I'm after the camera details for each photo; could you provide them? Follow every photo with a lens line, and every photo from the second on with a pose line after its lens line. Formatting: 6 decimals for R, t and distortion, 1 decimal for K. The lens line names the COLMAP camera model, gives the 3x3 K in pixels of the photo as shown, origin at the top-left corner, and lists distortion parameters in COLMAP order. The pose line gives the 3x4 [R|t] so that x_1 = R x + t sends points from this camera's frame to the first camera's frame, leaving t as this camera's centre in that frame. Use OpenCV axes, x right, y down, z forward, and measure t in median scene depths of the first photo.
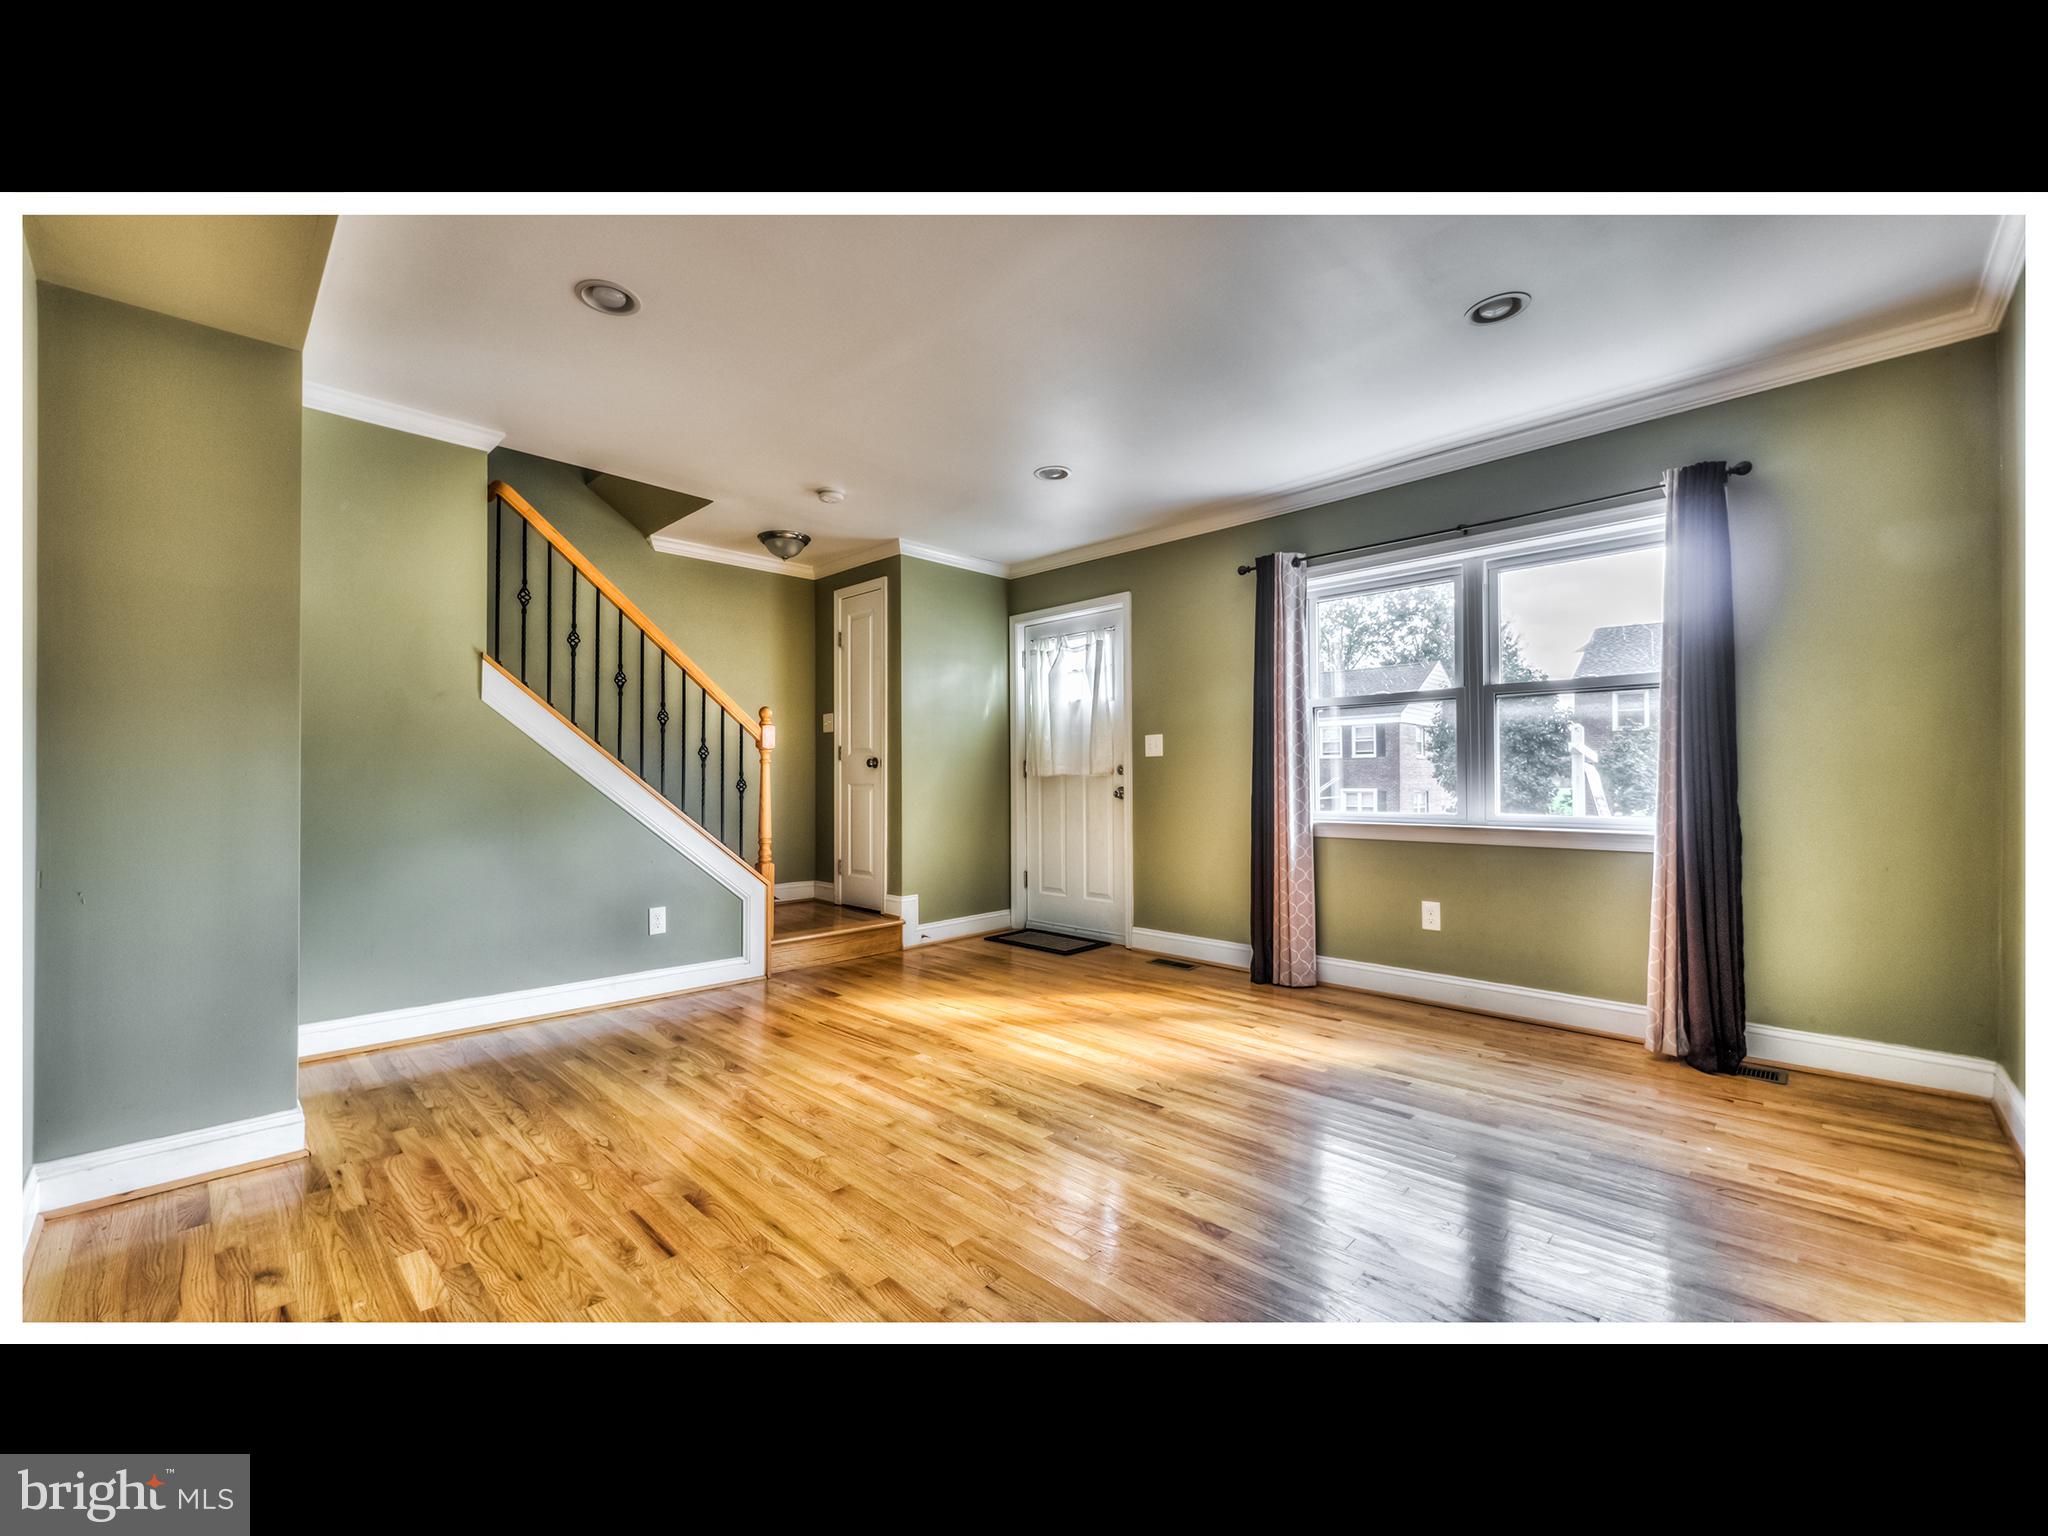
lens RADIAL K [[820.8, 0, 1014.5], [0, 820.8, 779.2], [0, 0, 1]] dist [-0.009435, 0.001184]
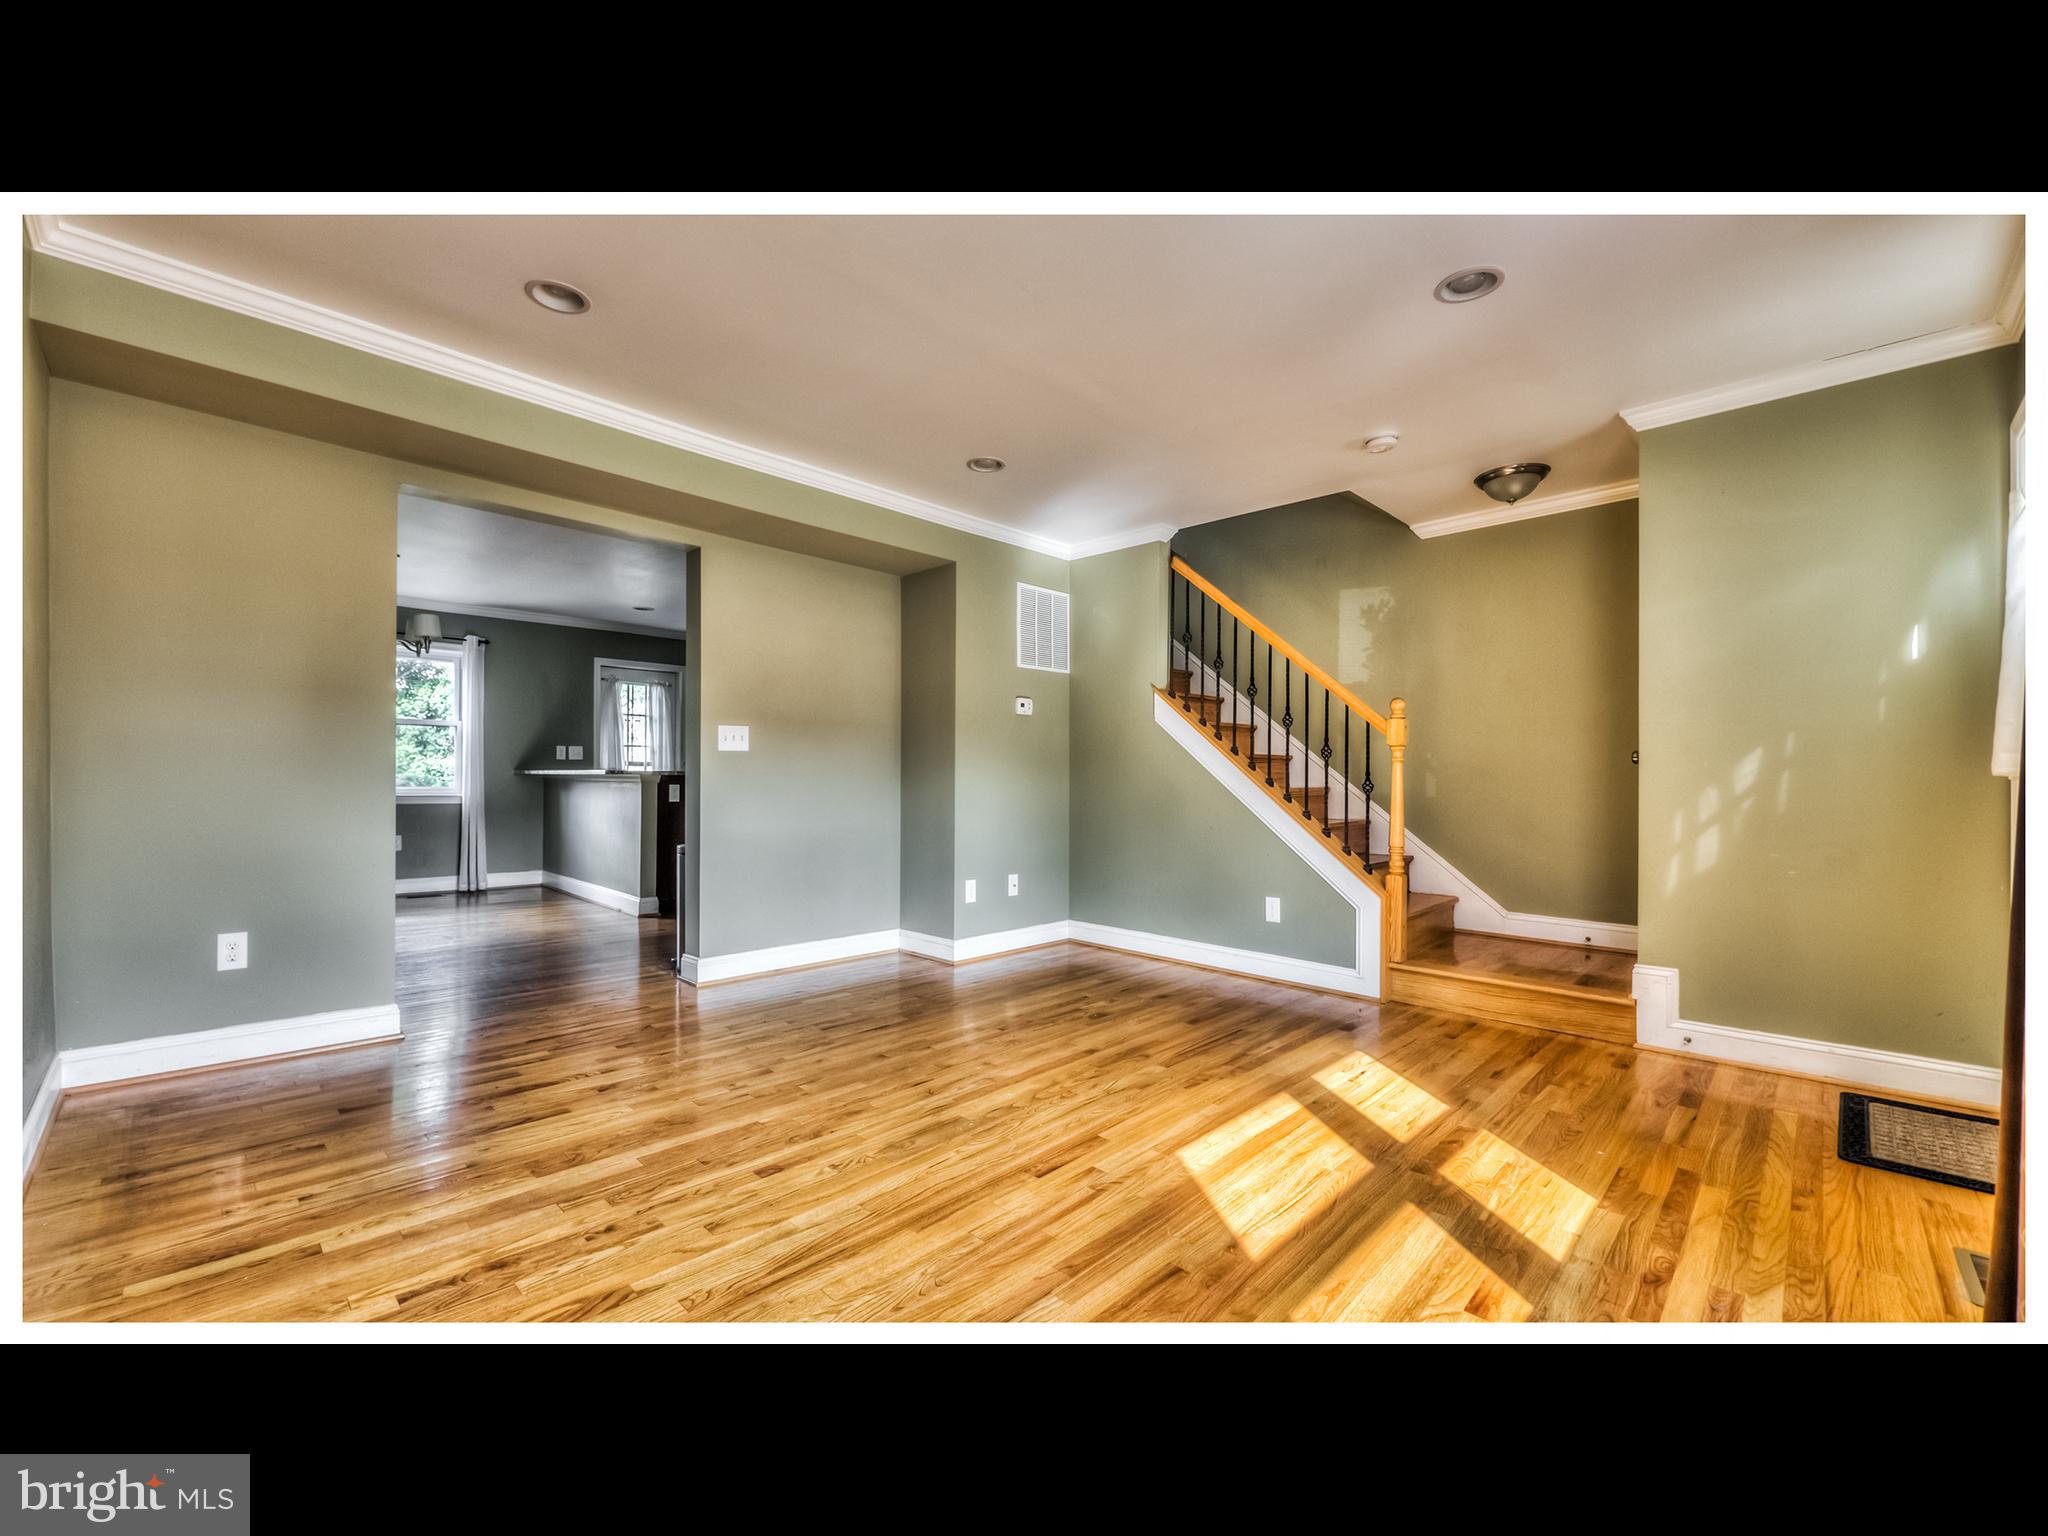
lens RADIAL K [[820.8, 0, 965.0], [0, 820.8, 783.1], [0, 0, 1]] dist [-0.009435, 0.001184]
pose [[-0.022071, 0.007134, -0.999731, 0.636827], [-0.004909, 0.999962, 0.007244, -0.000176], [0.999744, 0.005068, -0.022035, 0.598933]]
